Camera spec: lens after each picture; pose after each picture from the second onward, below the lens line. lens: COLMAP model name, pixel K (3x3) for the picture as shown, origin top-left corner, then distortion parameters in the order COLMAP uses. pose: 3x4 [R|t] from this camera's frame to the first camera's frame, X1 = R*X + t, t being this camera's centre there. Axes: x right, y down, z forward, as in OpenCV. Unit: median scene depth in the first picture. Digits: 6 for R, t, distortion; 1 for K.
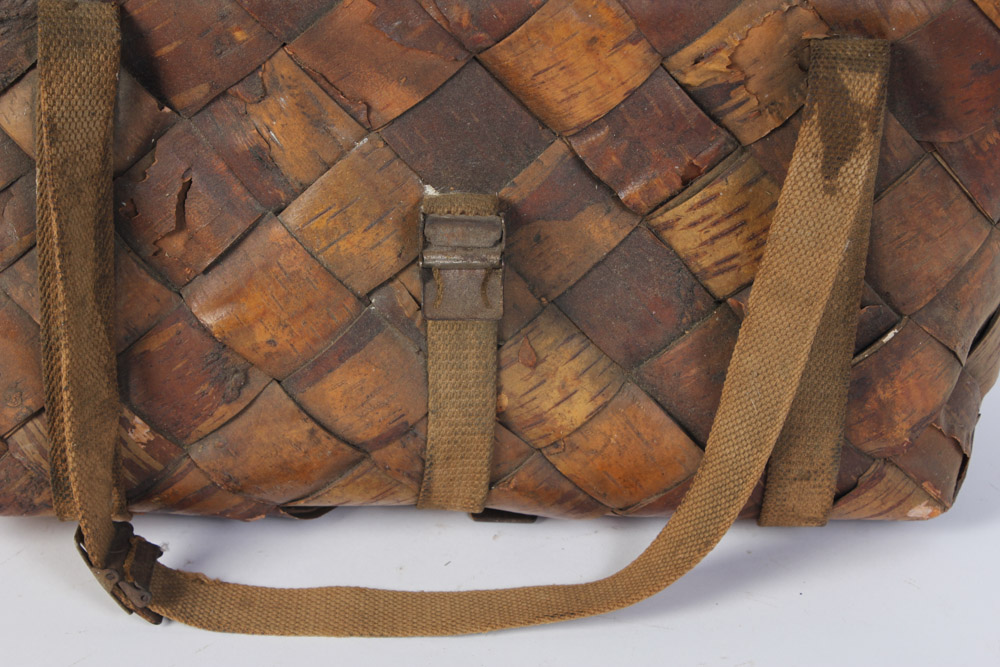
lens RADIAL K [[2184.1, 0, 500.0], [0, 2184.1, 333.5], [0, 0, 1]] dist [0.018475, 0.463194]
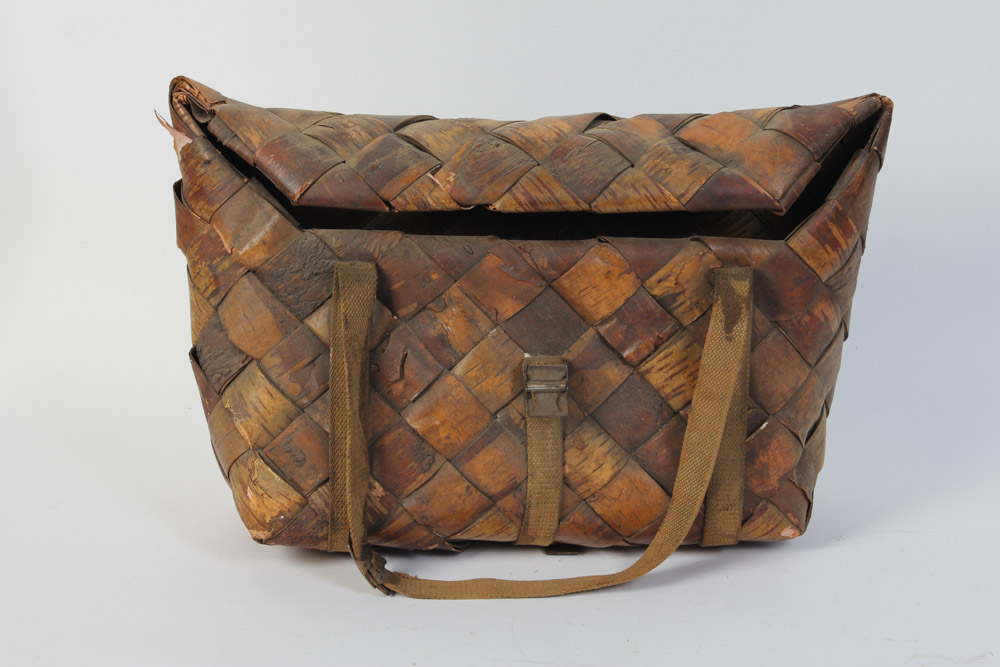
lens RADIAL K [[2184.1, 0, 500.0], [0, 2184.1, 333.5], [0, 0, 1]] dist [0.018475, 0.463194]
pose [[0.997392, -0.032376, 0.064502, -0.181797], [0.047214, 0.968659, -0.243866, 0.391919], [-0.054585, 0.246275, 0.967662, -0.903425]]
